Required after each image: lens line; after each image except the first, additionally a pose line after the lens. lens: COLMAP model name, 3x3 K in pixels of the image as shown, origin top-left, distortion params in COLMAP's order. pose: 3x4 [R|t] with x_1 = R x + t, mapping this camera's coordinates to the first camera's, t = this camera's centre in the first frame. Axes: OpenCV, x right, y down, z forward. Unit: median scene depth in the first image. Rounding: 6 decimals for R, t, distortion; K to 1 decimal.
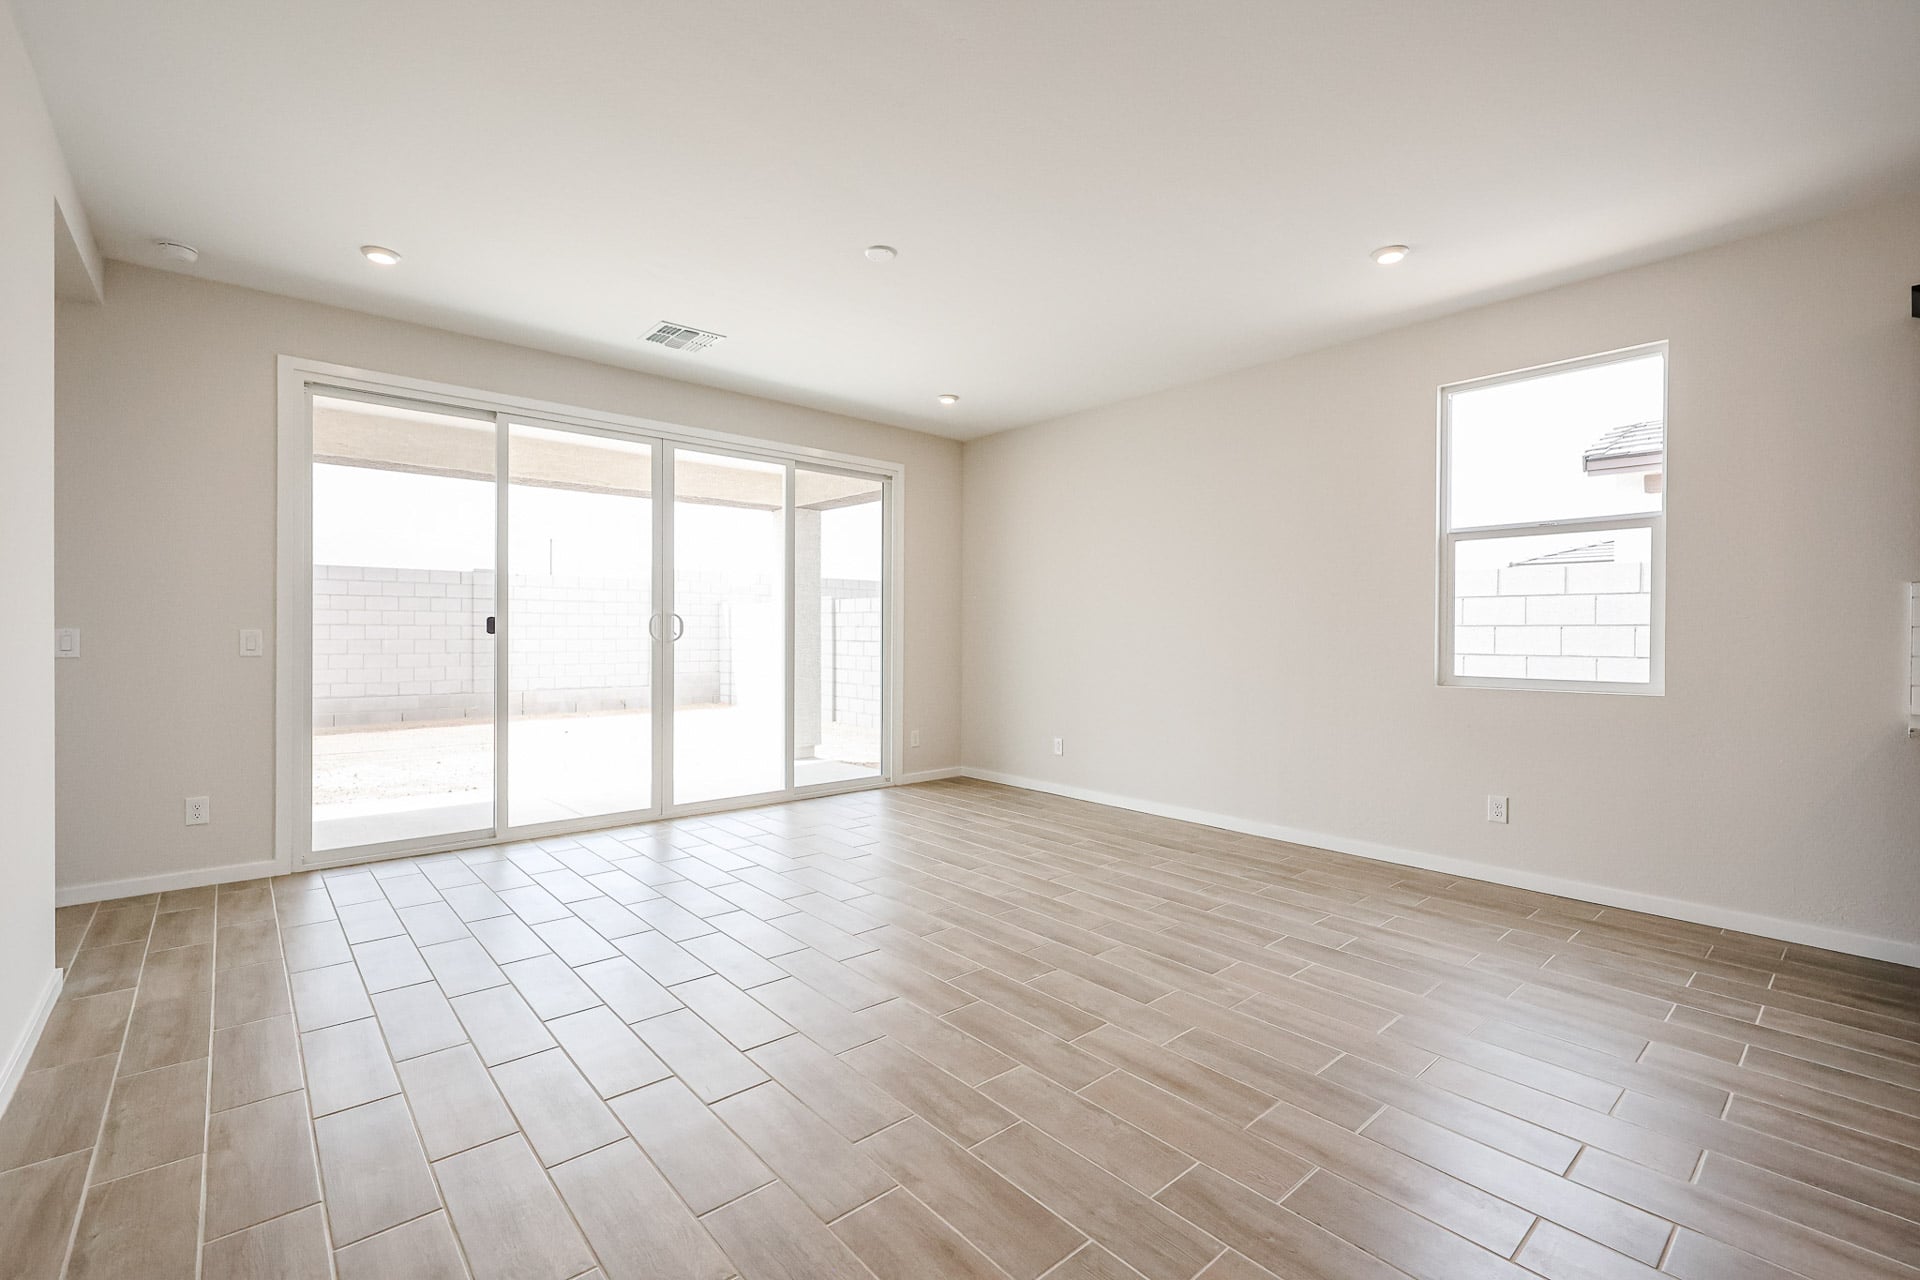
lens RADIAL K [[841.7, 0, 950.3], [0, 841.7, 645.2], [0, 0, 1]] dist [0.016945, -0.000772]
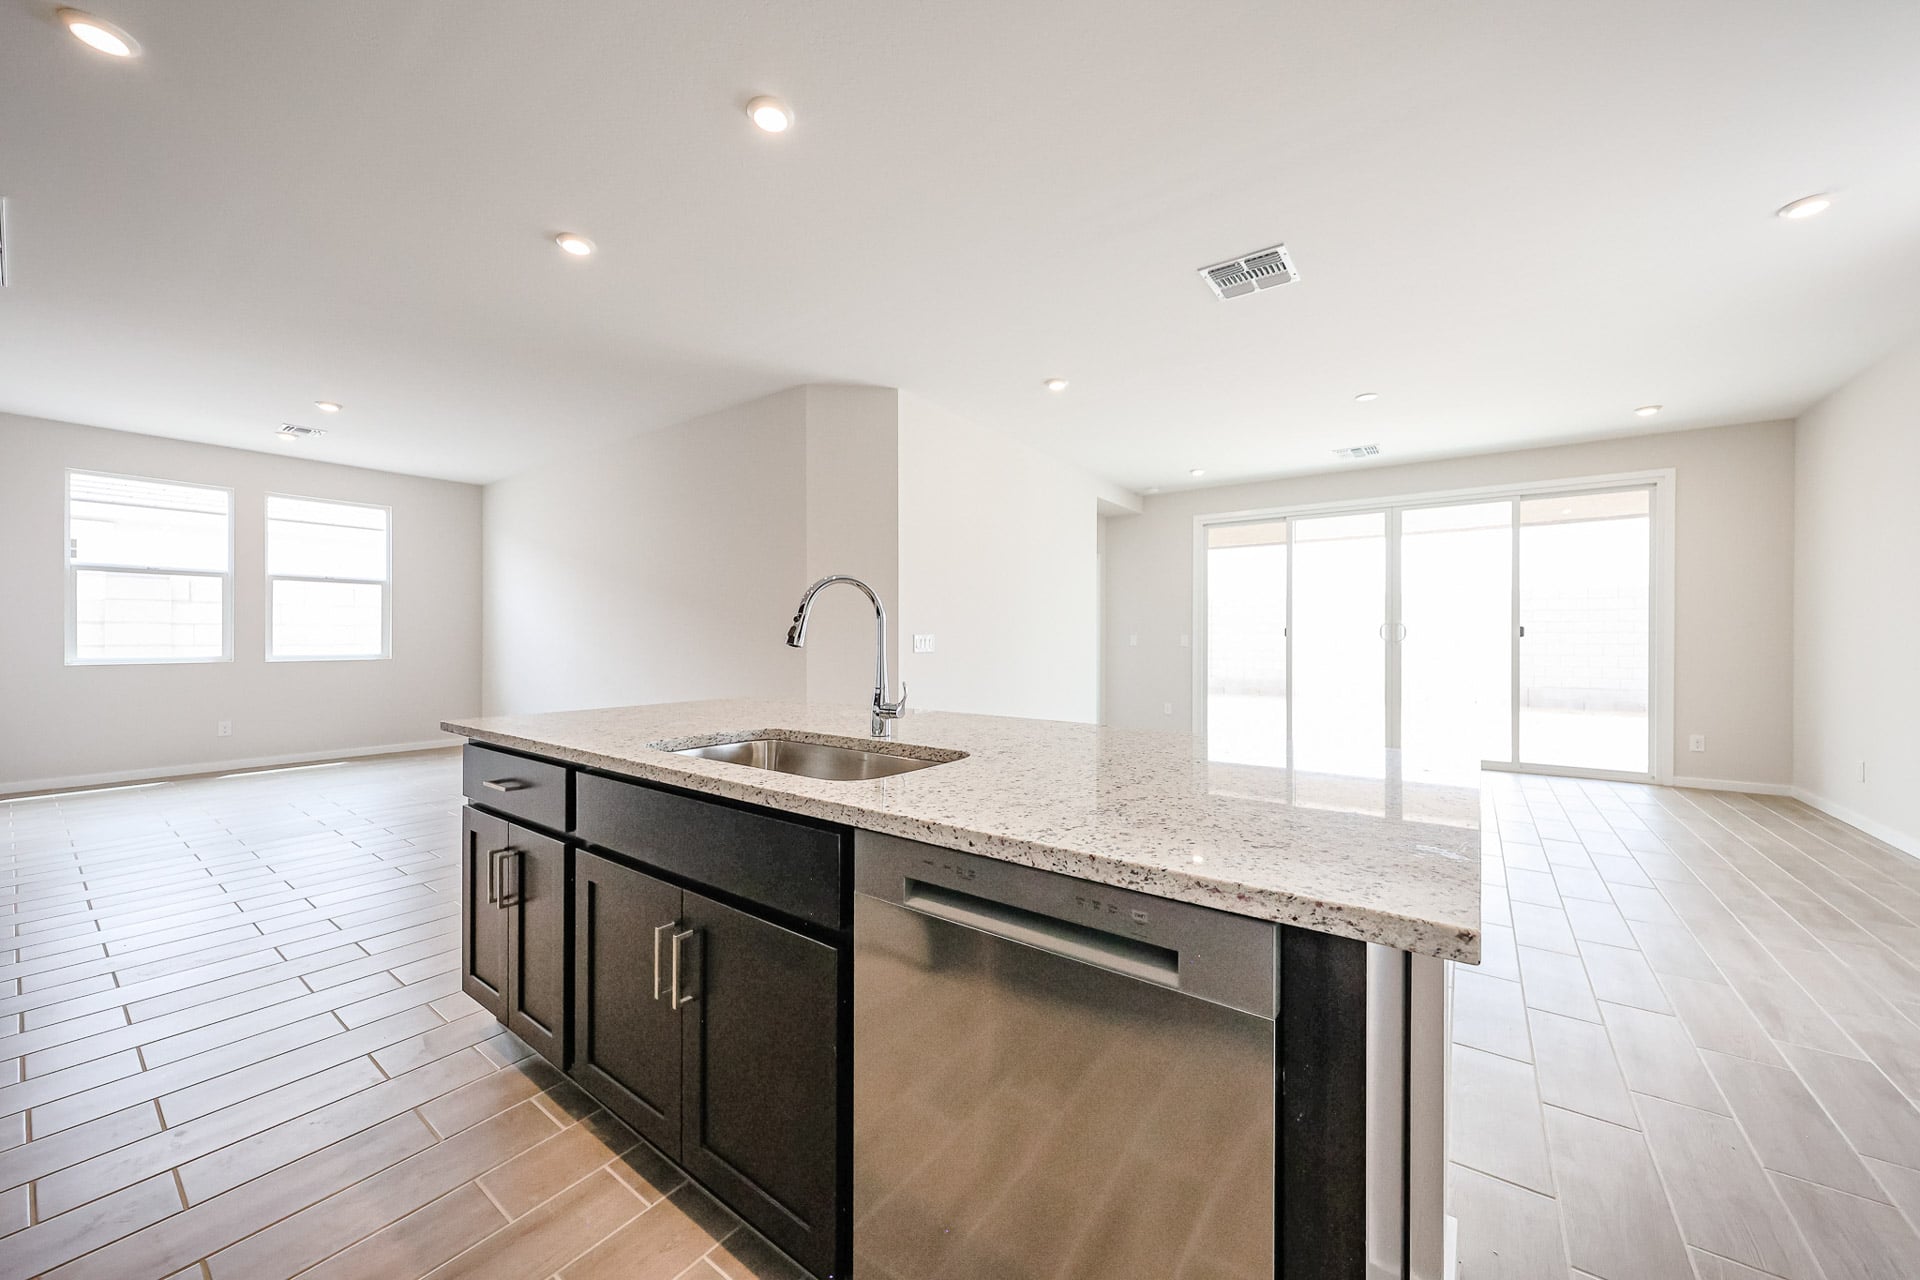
lens RADIAL K [[698.1, 0, 957.8], [0, 698.1, 639.7], [0, 0, 1]] dist [0.003024, 0.000469]
pose [[0.219930, -0.002188, -0.975513, 0.870157], [-0.015285, 0.999867, -0.005688, 0.013409], [0.975396, 0.016162, 0.219867, -0.030554]]
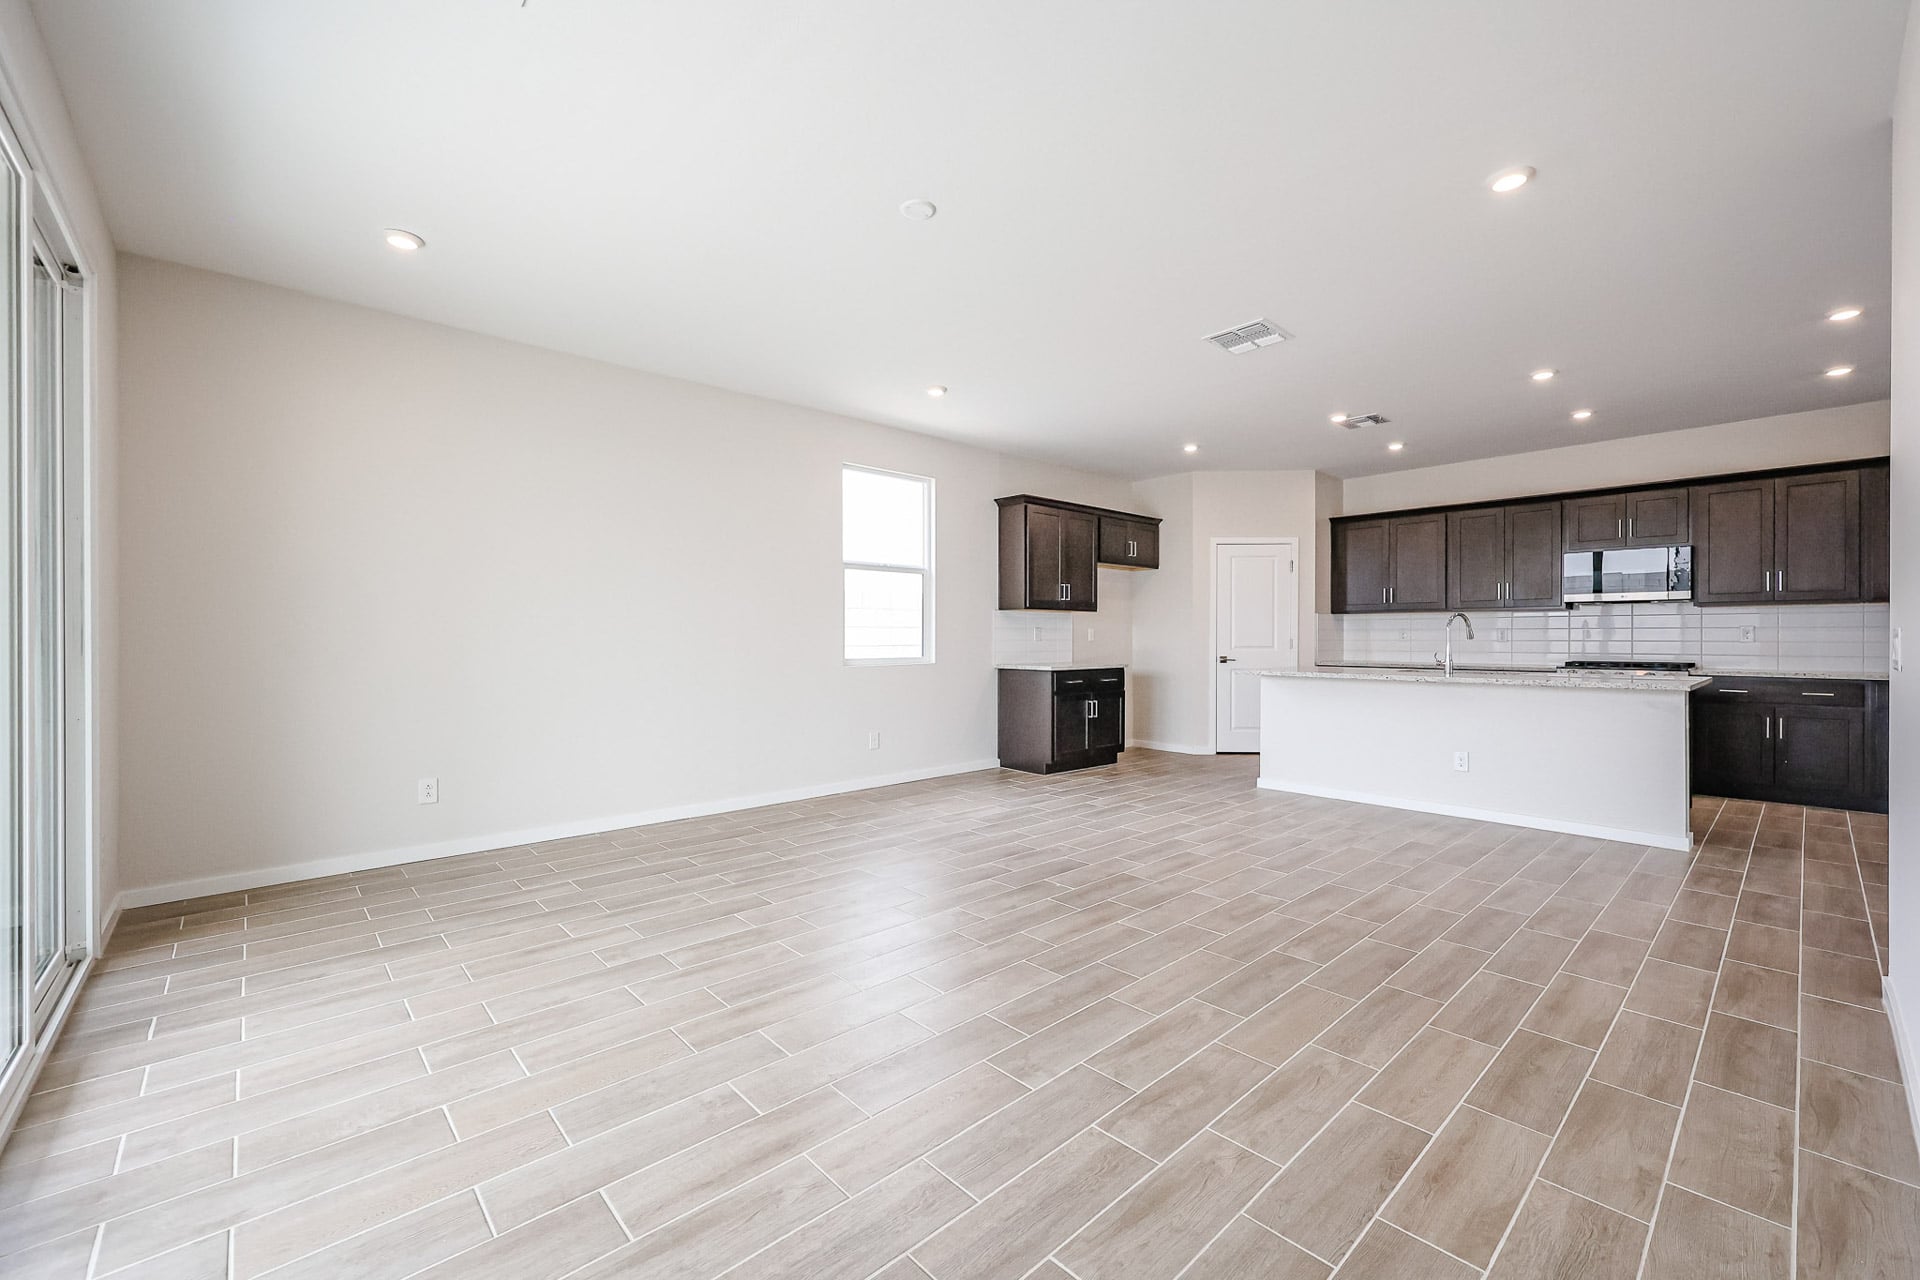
lens RADIAL K [[784.5, 0, 970.2], [0, 784.5, 647.5], [0, 0, 1]] dist [0.004620, 0.000859]
pose [[-0.051395, -0.016657, 0.998540, -0.786651], [0.013932, 0.999752, 0.017394, -0.005423], [-0.998581, 0.014806, -0.051150, 0.838659]]
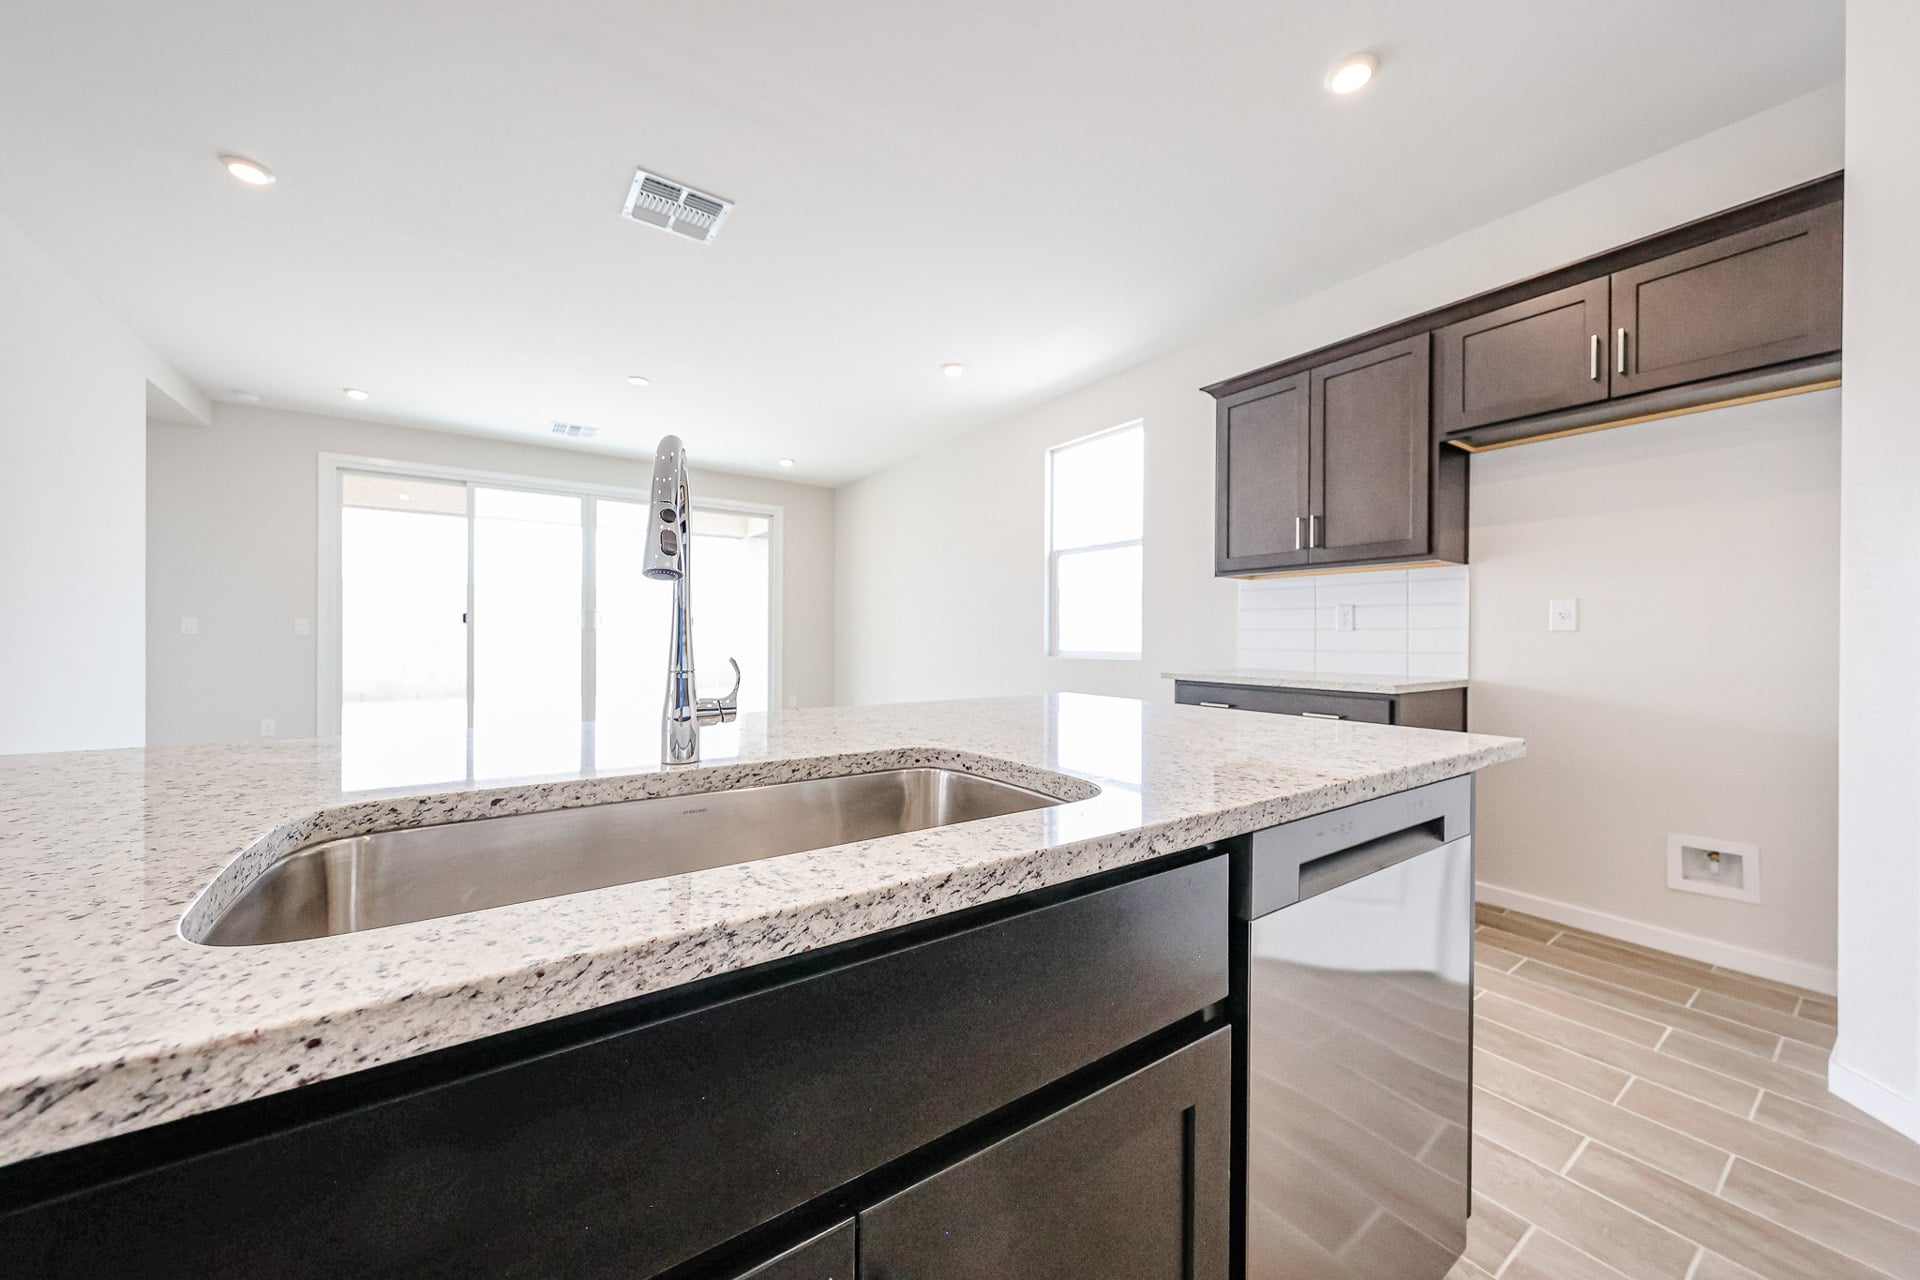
lens RADIAL K [[698.1, 0, 964.7], [0, 698.1, 637.4], [0, 0, 1]] dist [0.003024, 0.000469]
pose [[0.994960, -0.001653, -0.100257, 0.552941], [0.000112, 0.999882, -0.015381, 0.034296], [0.100271, 0.015292, 0.994843, -0.198894]]
